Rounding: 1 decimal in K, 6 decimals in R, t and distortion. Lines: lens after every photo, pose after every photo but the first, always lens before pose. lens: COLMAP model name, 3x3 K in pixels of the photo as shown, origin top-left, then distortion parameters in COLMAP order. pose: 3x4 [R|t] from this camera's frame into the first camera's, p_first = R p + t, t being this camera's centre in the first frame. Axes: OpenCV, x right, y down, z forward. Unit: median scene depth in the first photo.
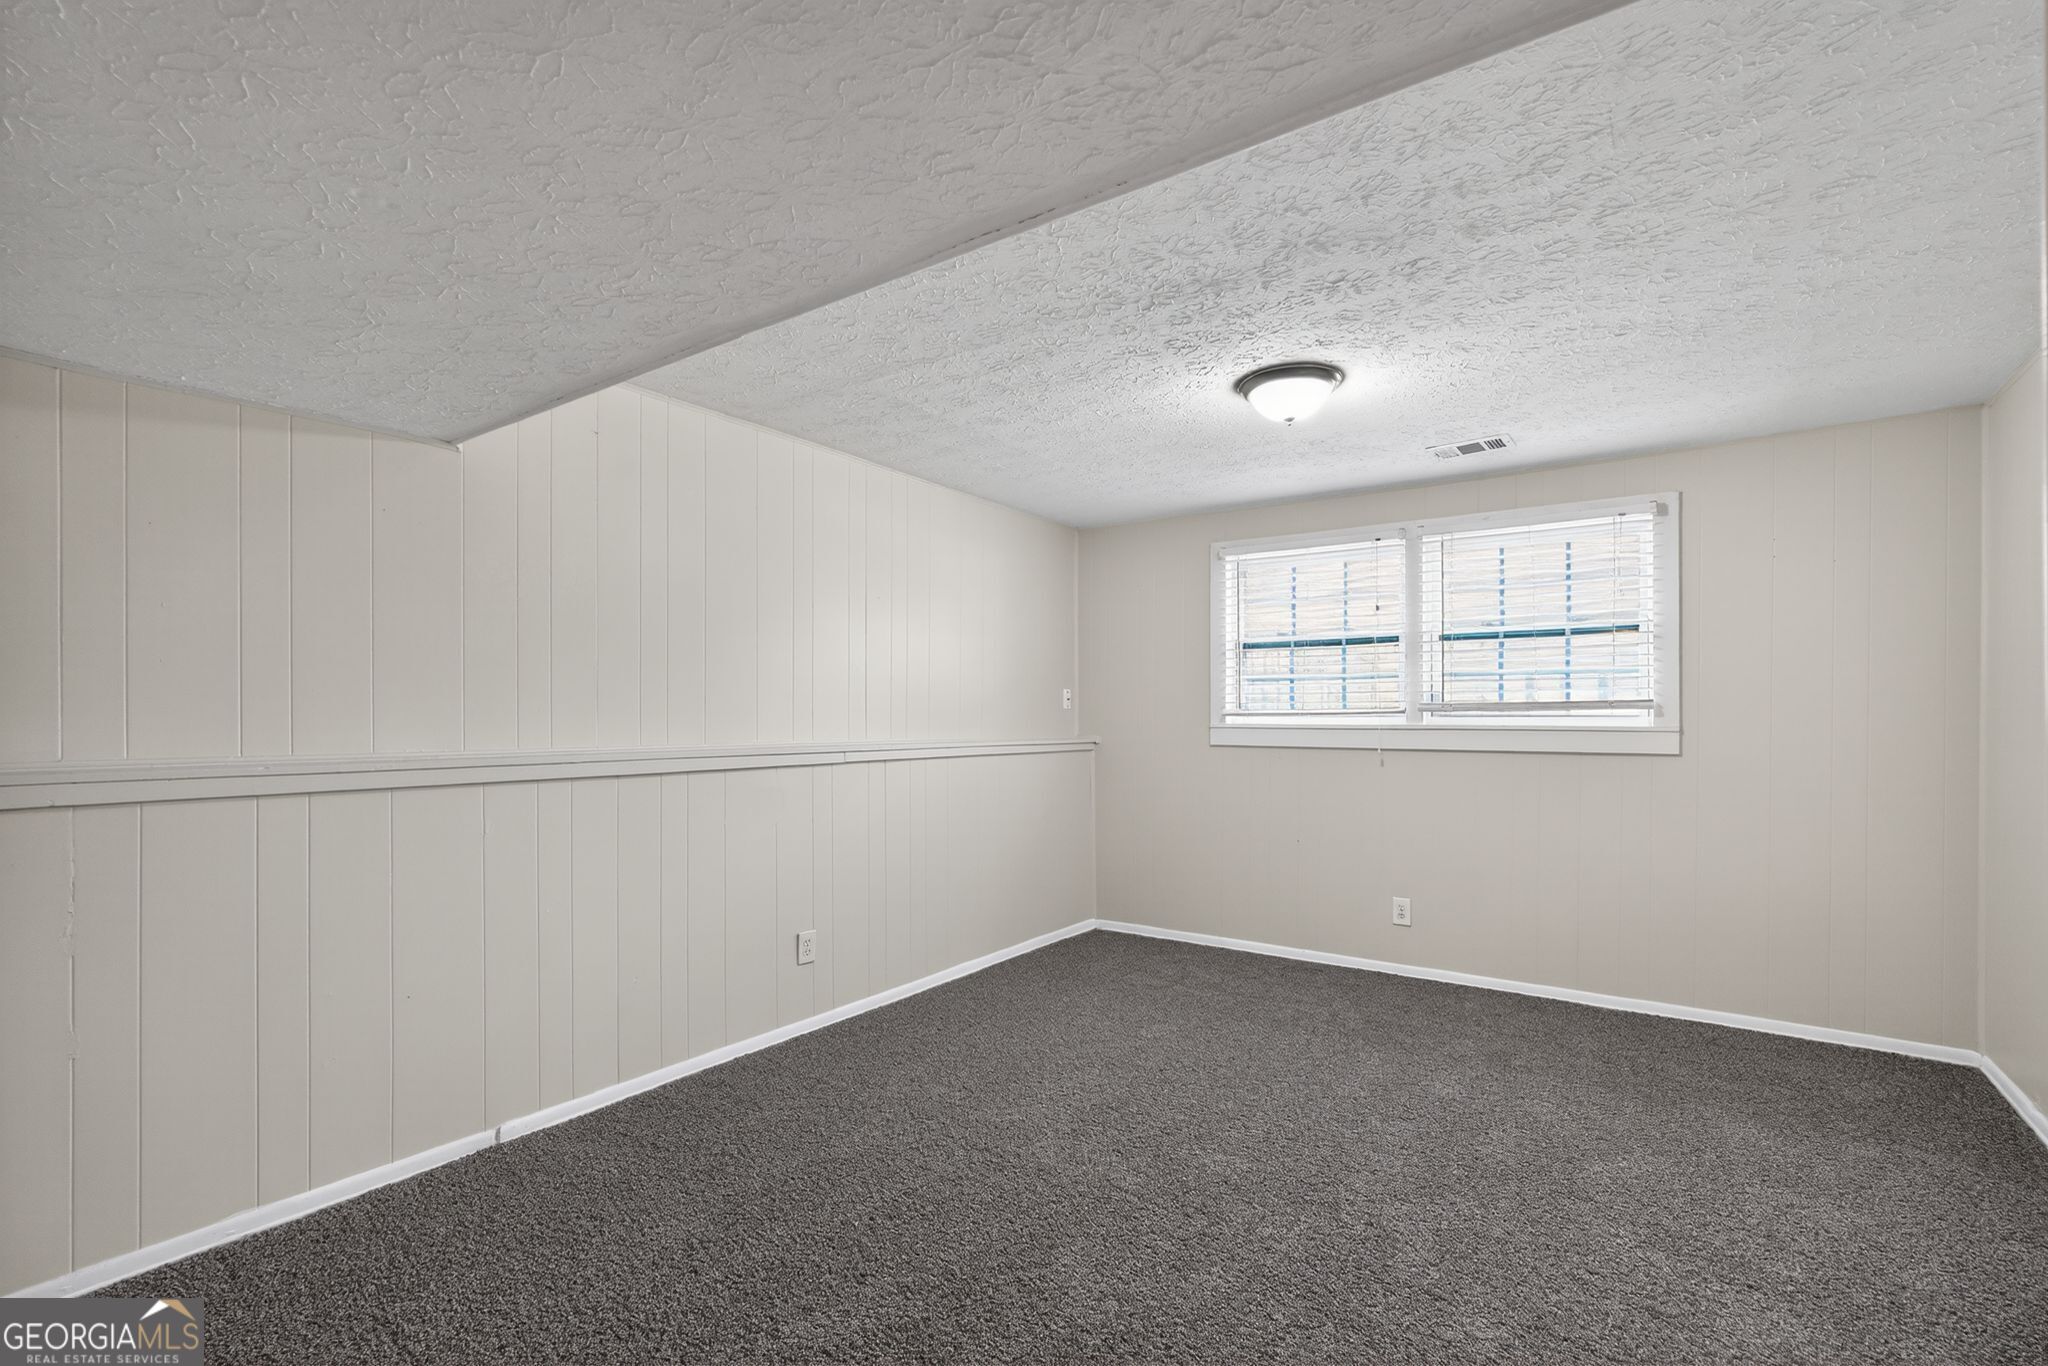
lens RADIAL K [[911.4, 0, 1026.8], [0, 911.4, 702.0], [0, 0, 1]] dist [-0.000081, 0.001058]
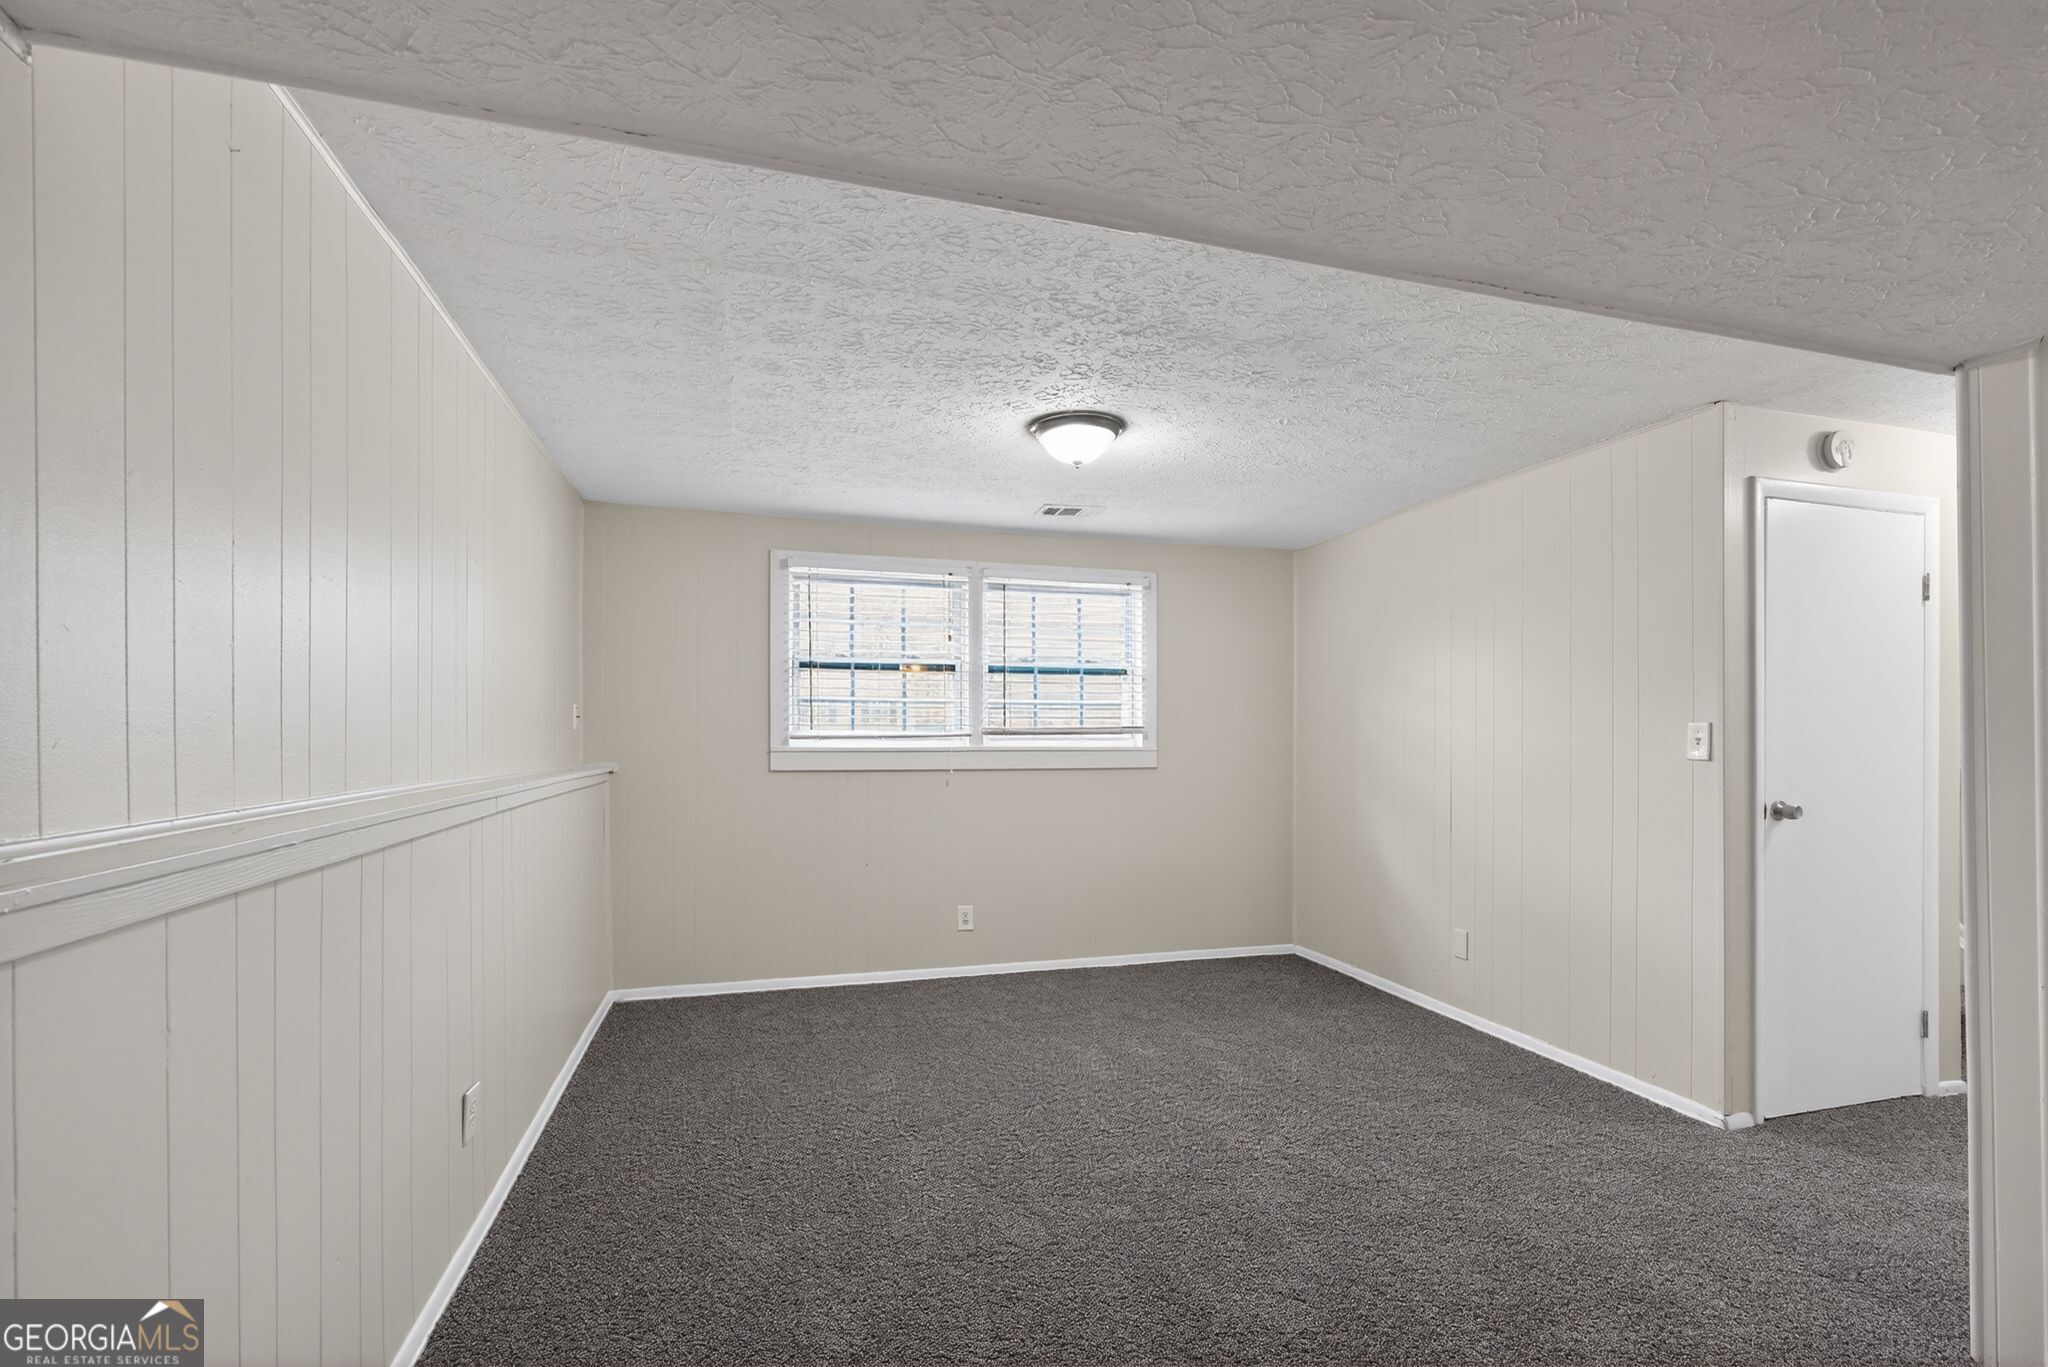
lens RADIAL K [[911.4, 0, 1056.1], [0, 911.4, 722.2], [0, 0, 1]] dist [-0.000081, 0.001058]
pose [[0.623692, 0.015526, 0.781516, -0.386145], [-0.012600, 0.999873, -0.009809, 0.004798], [-0.781569, -0.003730, 0.623808, 0.238794]]
